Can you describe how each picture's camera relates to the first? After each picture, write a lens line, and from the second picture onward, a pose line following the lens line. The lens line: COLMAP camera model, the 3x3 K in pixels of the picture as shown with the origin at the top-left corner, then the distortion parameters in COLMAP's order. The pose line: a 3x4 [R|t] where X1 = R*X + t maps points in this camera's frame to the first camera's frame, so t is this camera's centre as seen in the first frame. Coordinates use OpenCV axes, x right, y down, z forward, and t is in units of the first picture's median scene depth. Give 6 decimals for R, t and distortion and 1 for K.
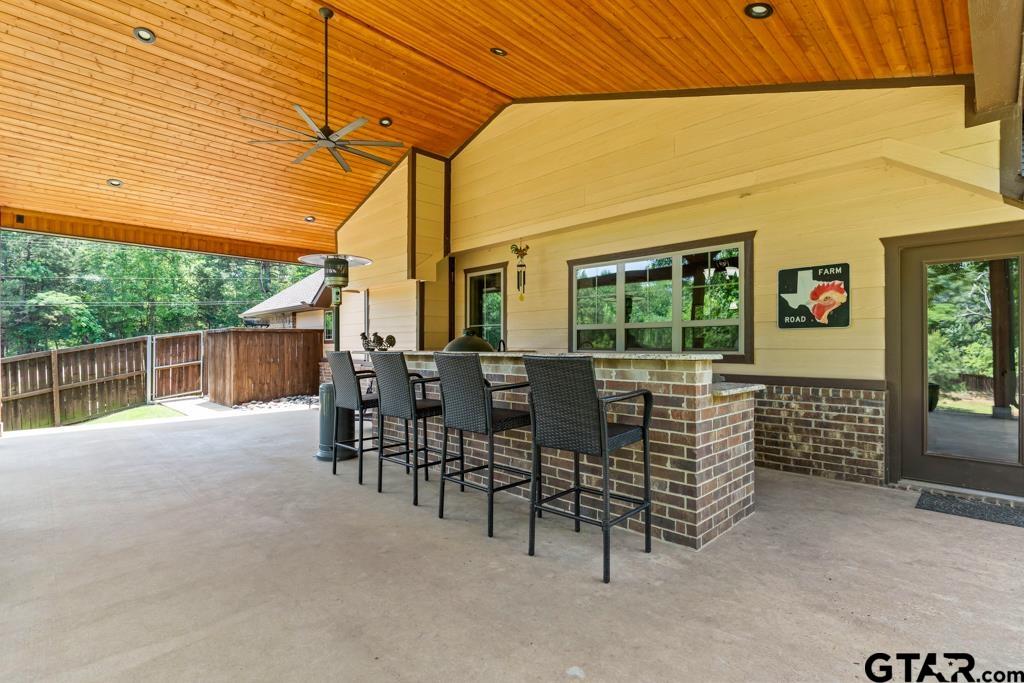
lens RADIAL K [[483.6, 0, 507.3], [0, 483.6, 343.5], [0, 0, 1]] dist [0.000599, 0.000054]
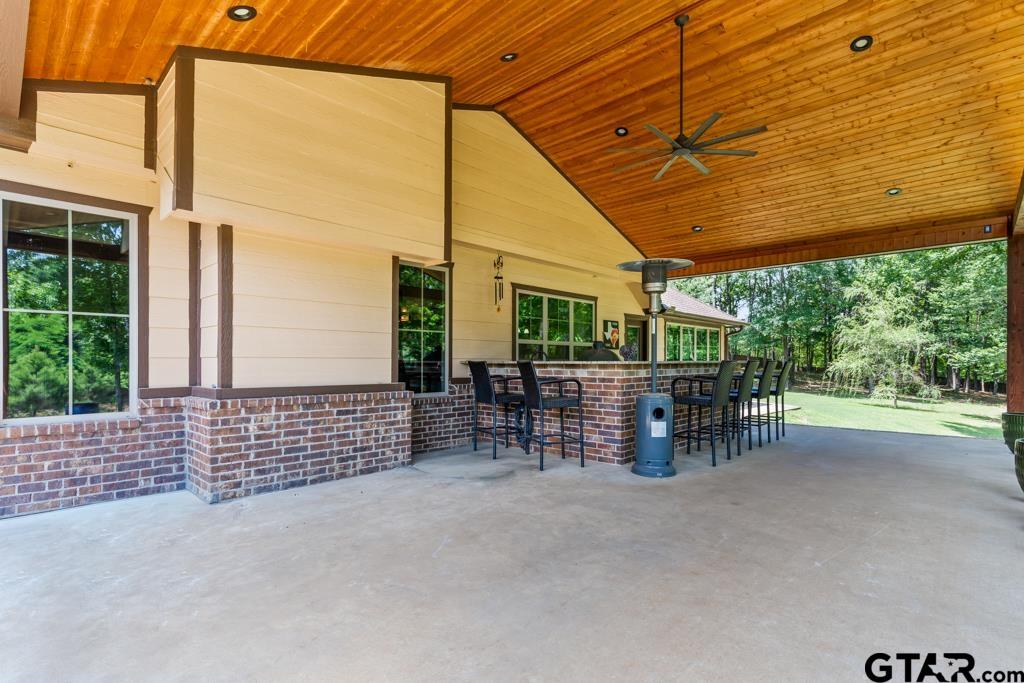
lens RADIAL K [[491.4, 0, 510.7], [0, 491.4, 363.0], [0, 0, 1]] dist [-0.000434, -0.000048]
pose [[-0.037098, 0.000607, 0.999311, -1.334748], [-0.002338, 0.999997, -0.000694, 0.027256], [-0.999309, -0.002362, -0.037096, 1.336546]]
